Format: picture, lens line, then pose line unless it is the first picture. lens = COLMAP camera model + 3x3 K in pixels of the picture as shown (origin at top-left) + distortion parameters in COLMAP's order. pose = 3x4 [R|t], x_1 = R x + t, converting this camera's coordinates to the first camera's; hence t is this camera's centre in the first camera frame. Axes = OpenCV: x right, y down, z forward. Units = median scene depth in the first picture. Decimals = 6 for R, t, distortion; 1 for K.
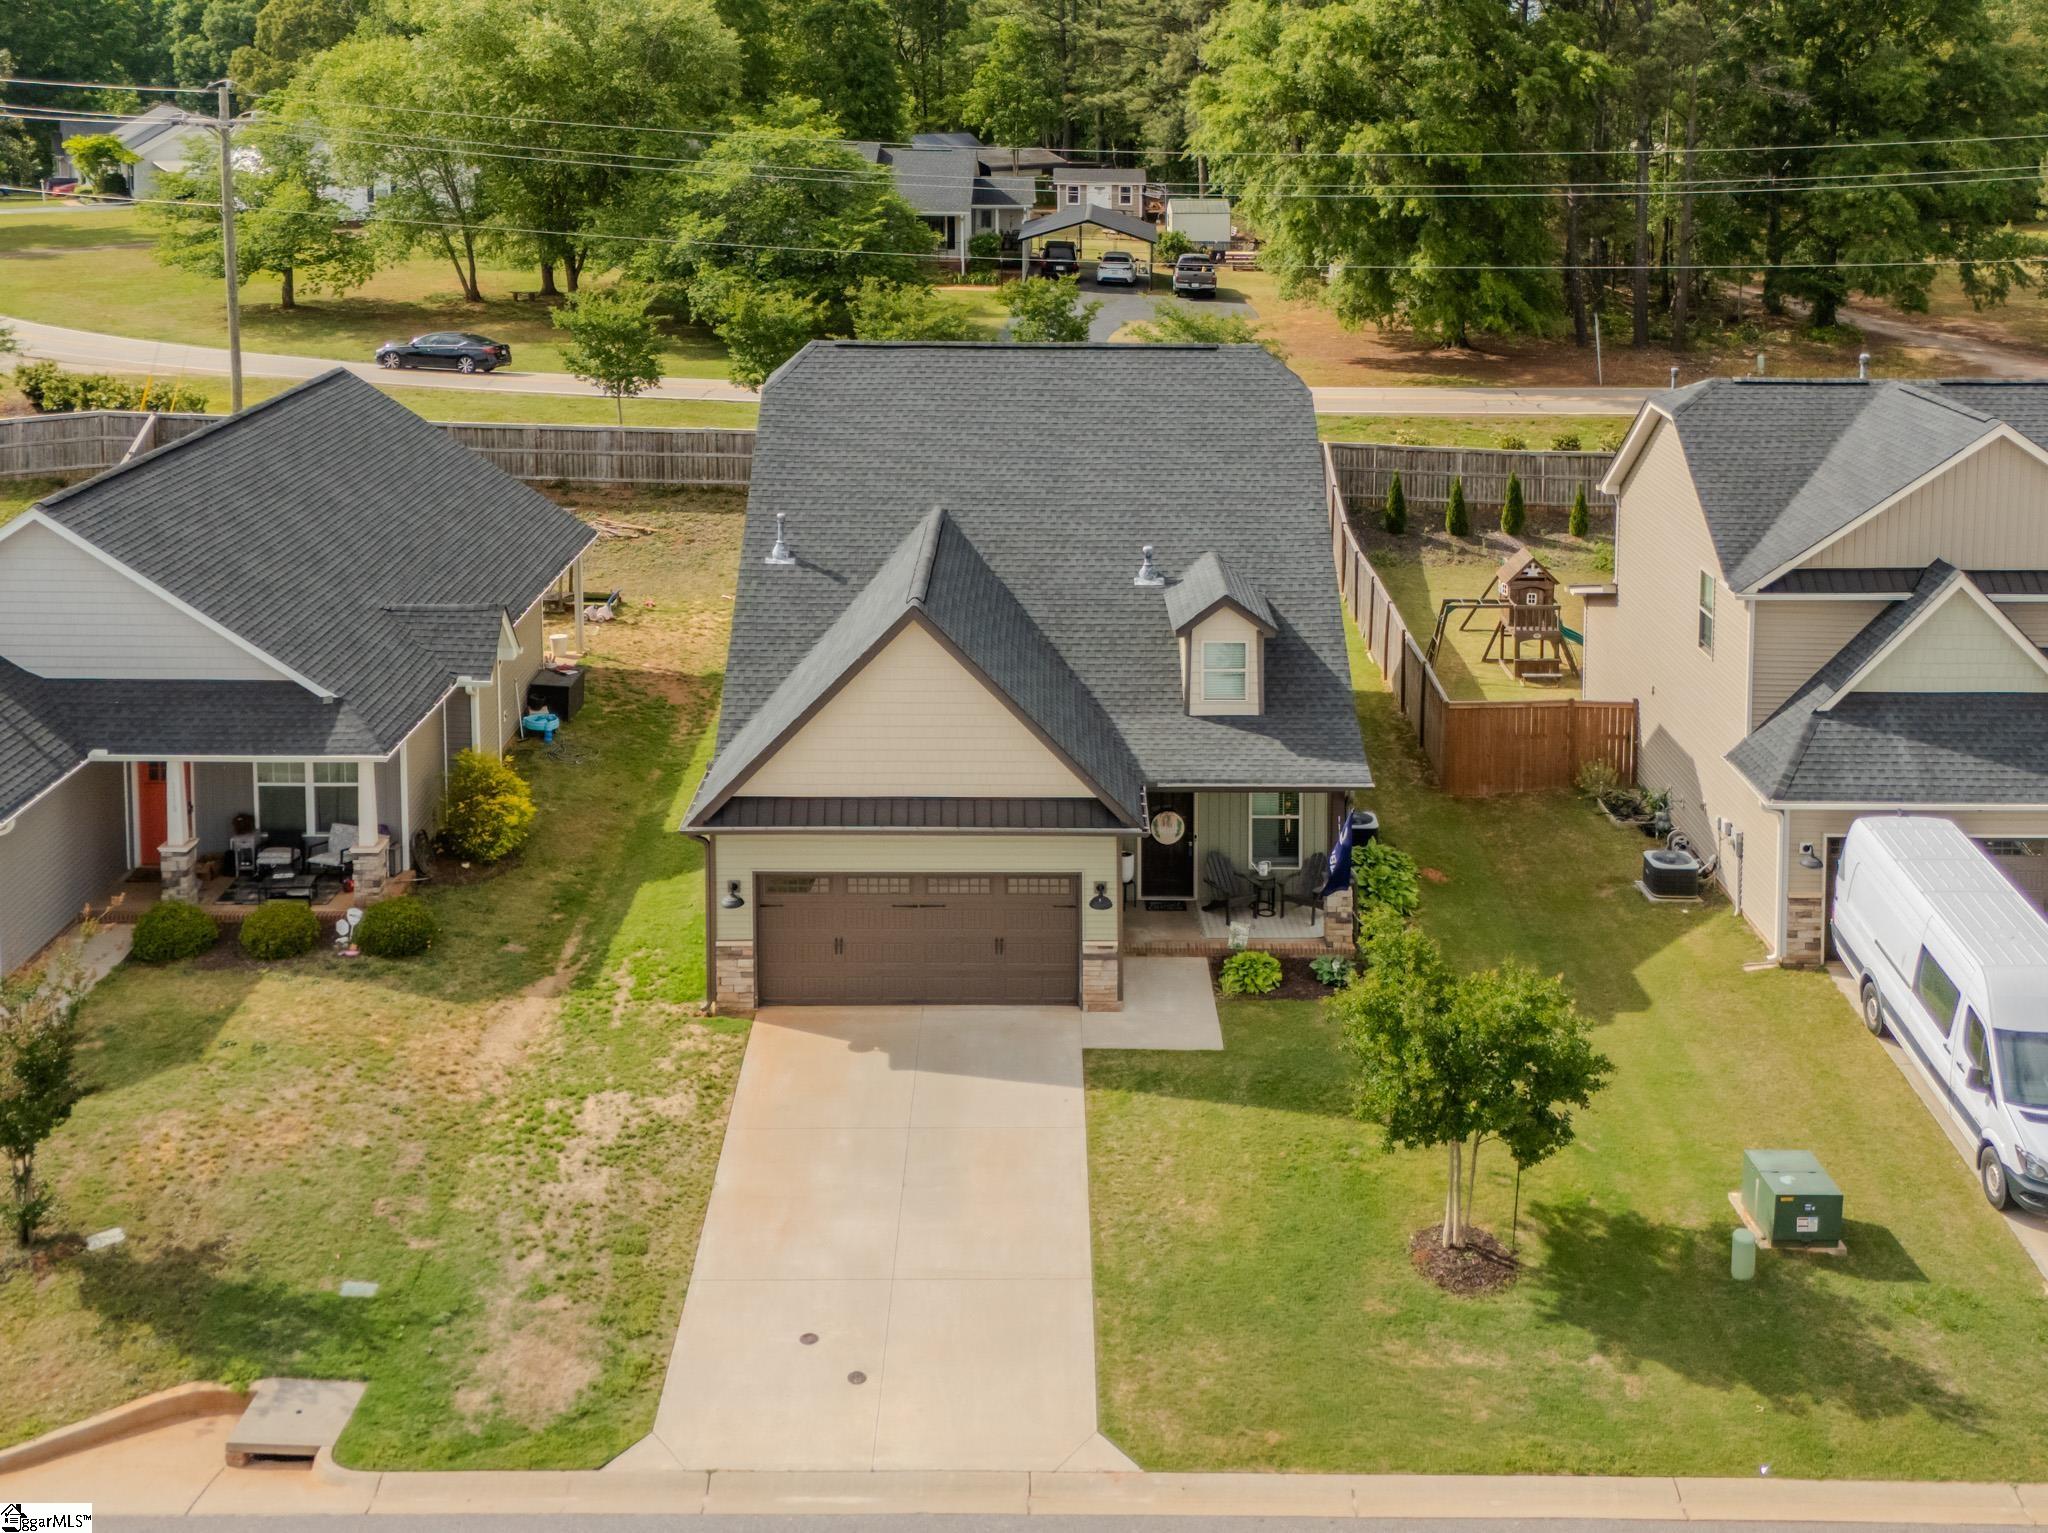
lens RADIAL K [[2430.2, 0, 1037.5], [0, 2430.2, 761.2], [0, 0, 1]] dist [0.040855, 0.000000]
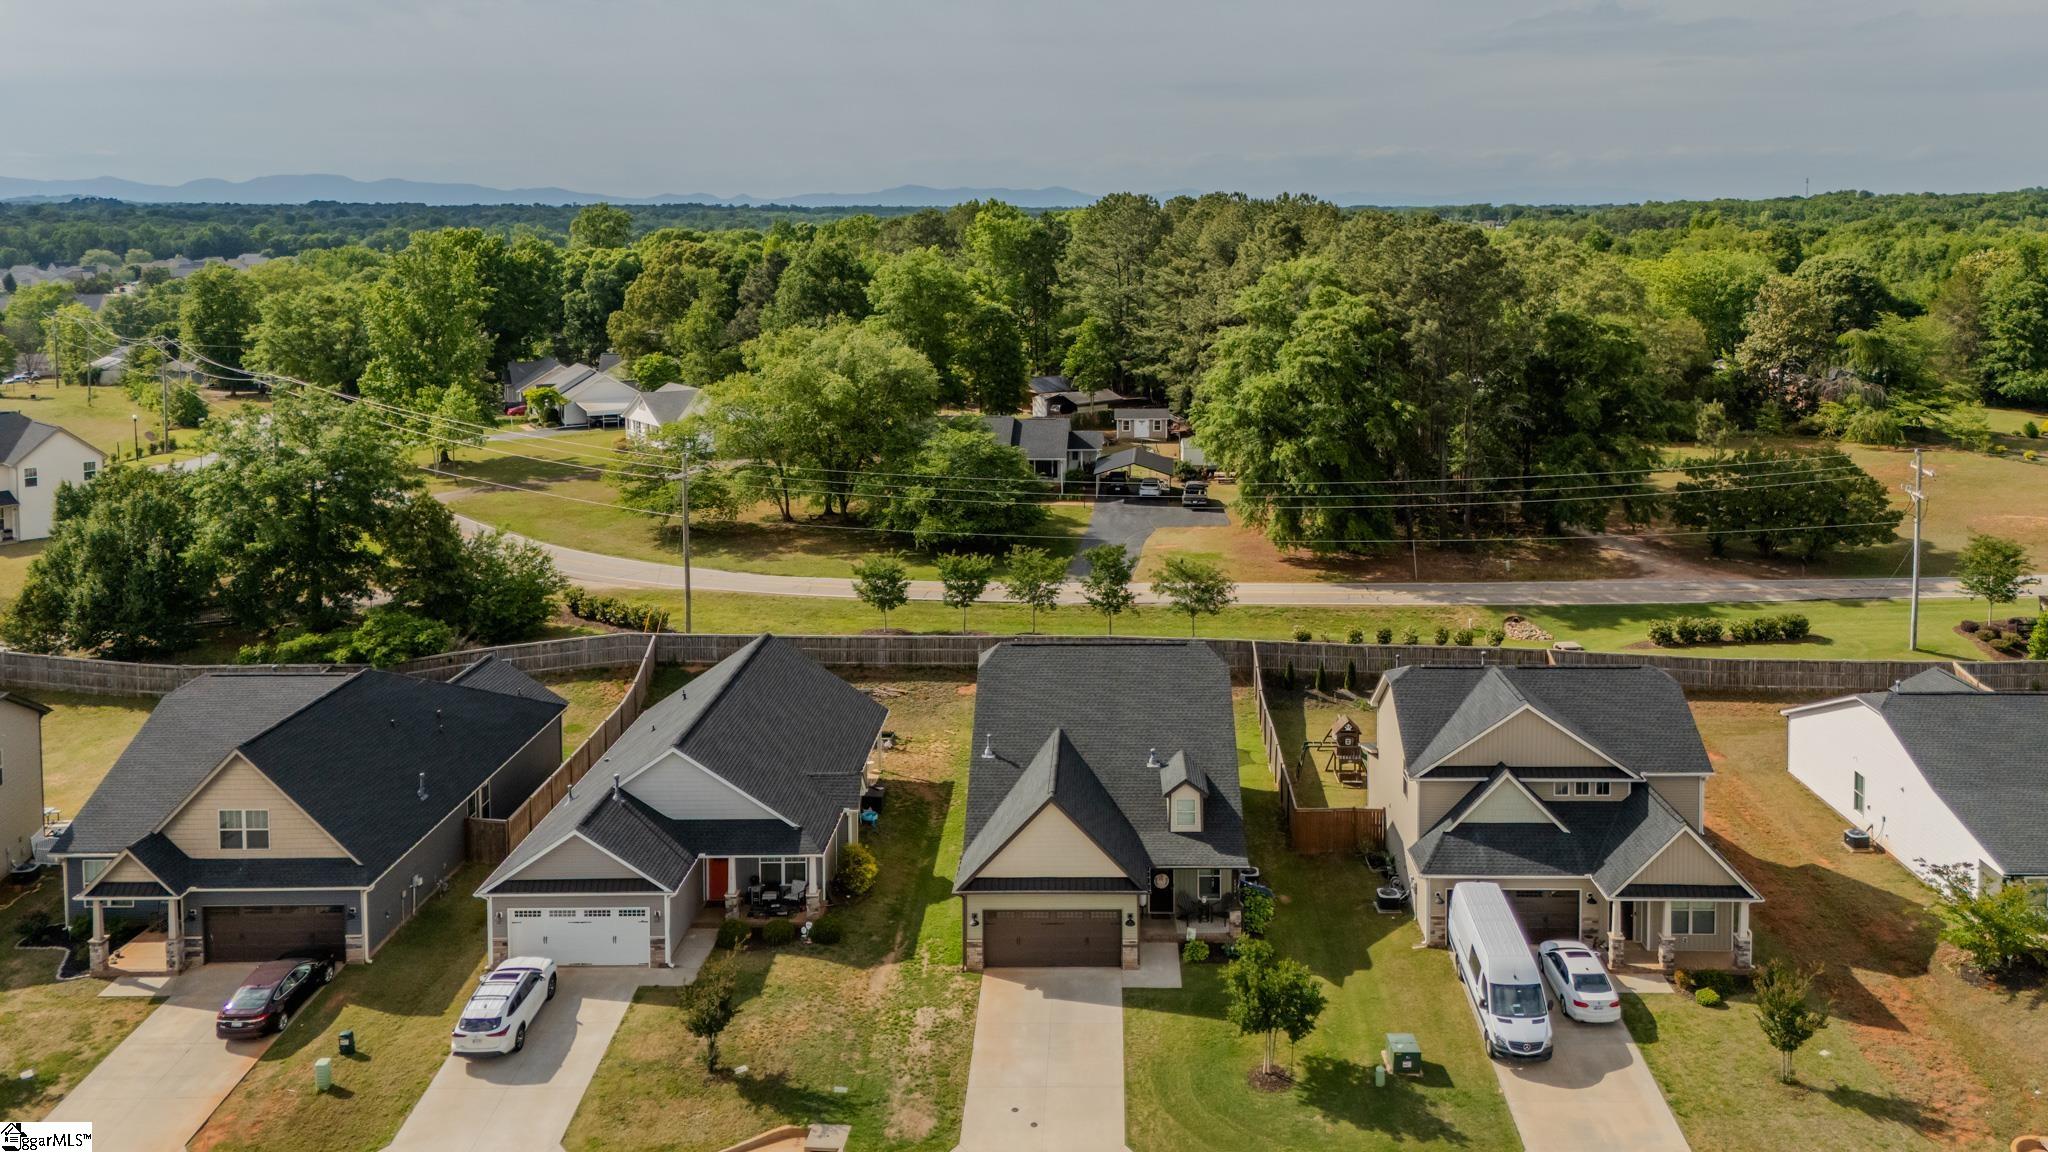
lens RADIAL K [[1841.0, 0, 1110.7], [0, 1841.0, 538.8], [0, 0, 1]] dist [0.034059, -0.021025]
pose [[0.999995, 0.002203, 0.002462, 0.001843], [-0.002009, 0.997078, -0.076358, -0.172235], [-0.002623, 0.076353, 0.997077, -0.790638]]
